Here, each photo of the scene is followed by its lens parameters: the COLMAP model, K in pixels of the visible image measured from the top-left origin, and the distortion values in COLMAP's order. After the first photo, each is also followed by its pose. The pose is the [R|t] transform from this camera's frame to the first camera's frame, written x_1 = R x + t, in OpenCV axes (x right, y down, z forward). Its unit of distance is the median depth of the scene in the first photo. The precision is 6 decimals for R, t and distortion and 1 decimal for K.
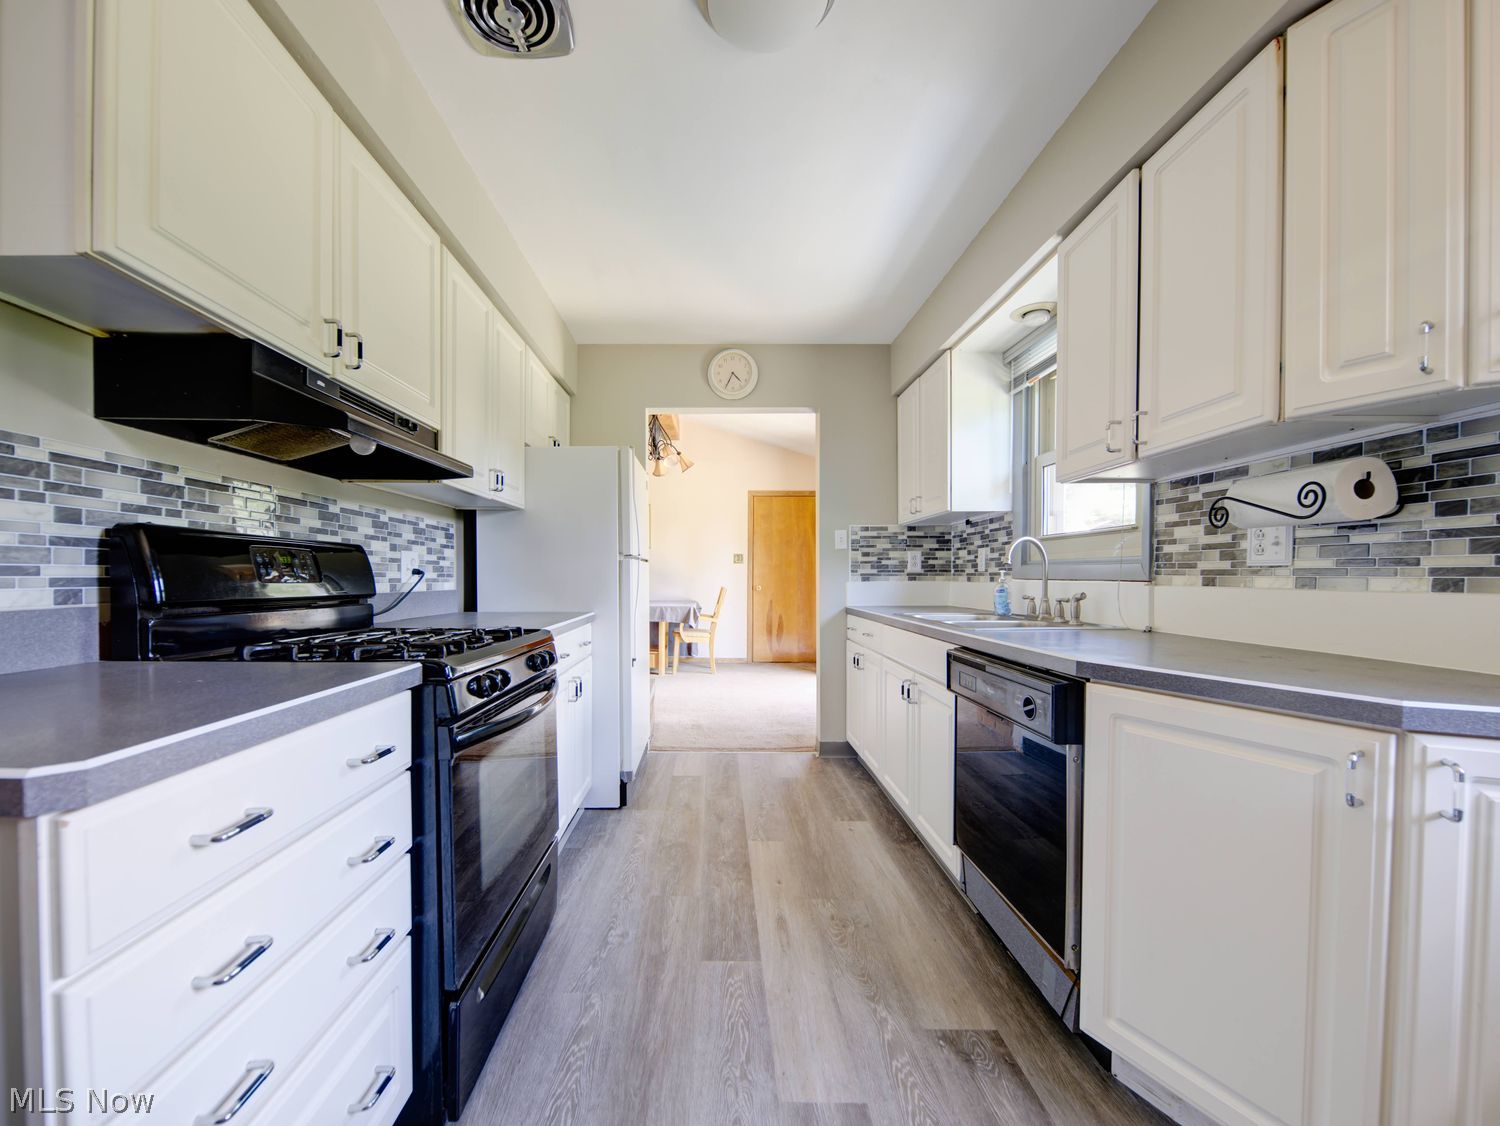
lens RADIAL K [[599.1, 0, 709.2], [0, 599.1, 584.0], [0, 0, 1]] dist [0.003266, 0.000055]
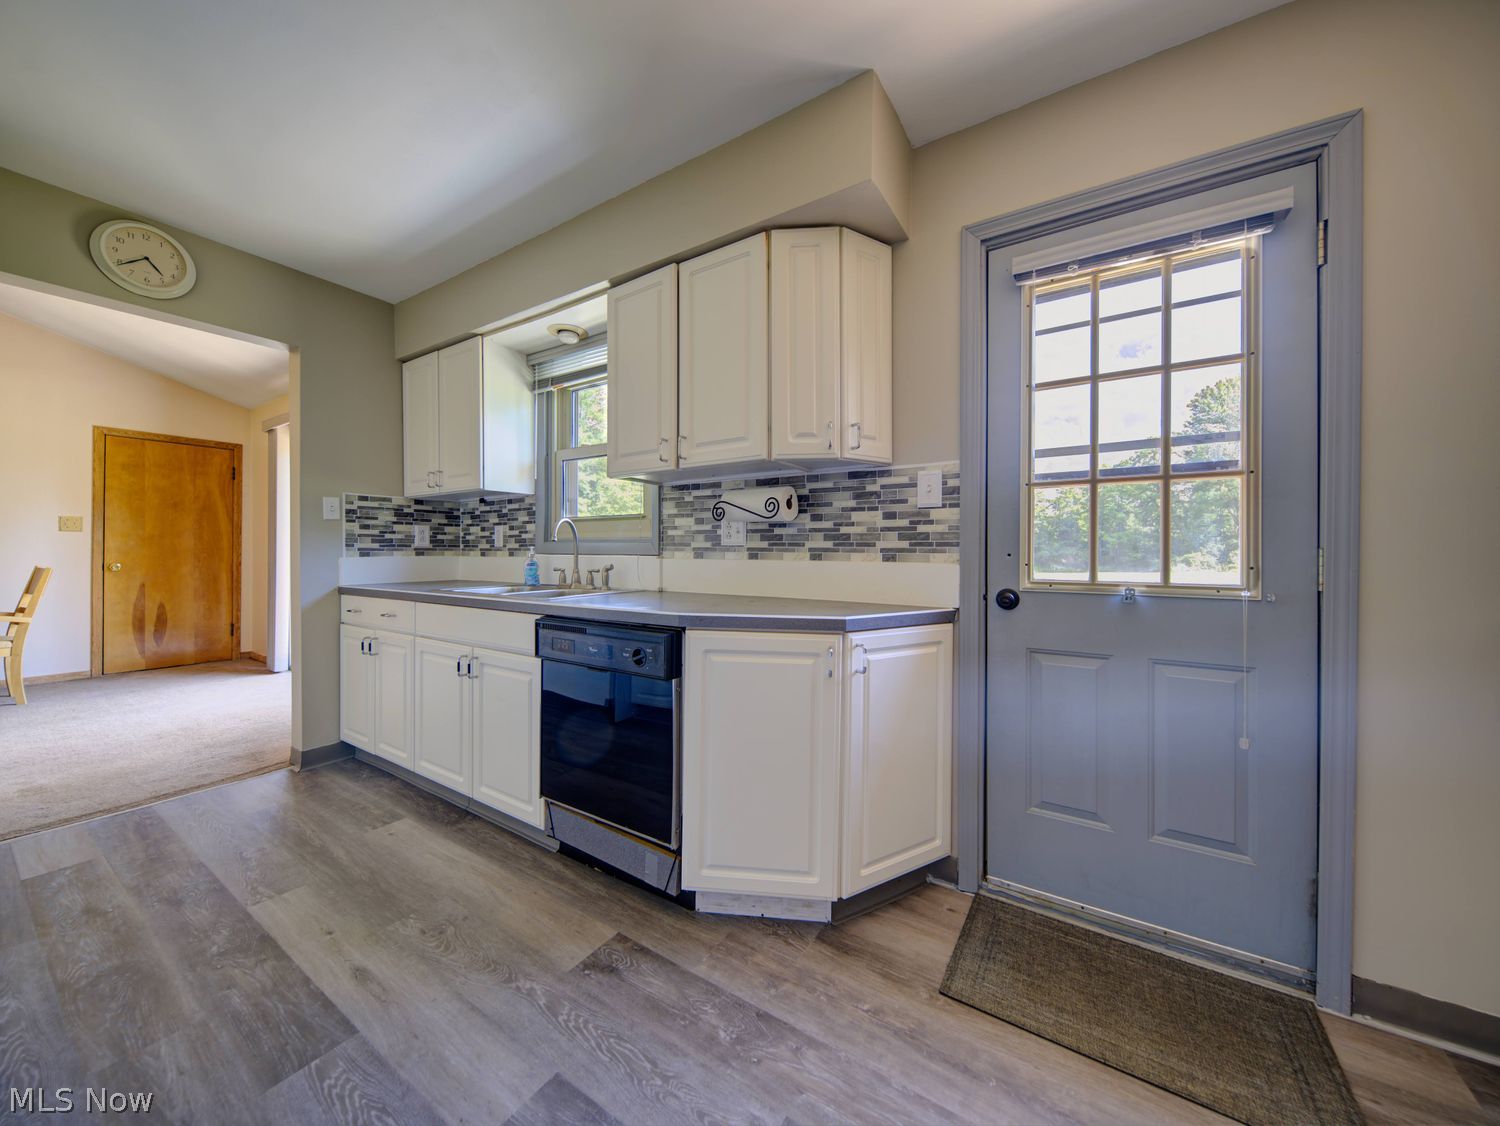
lens RADIAL K [[538.8, 0, 756.5], [0, 538.8, 549.1], [0, 0, 1]] dist [0.003222, -0.002484]
pose [[0.535115, 0.005324, 0.844762, -0.212336], [0.008627, 0.999894, -0.011767, -0.002355], [-0.844735, 0.013585, 0.535013, 0.139679]]
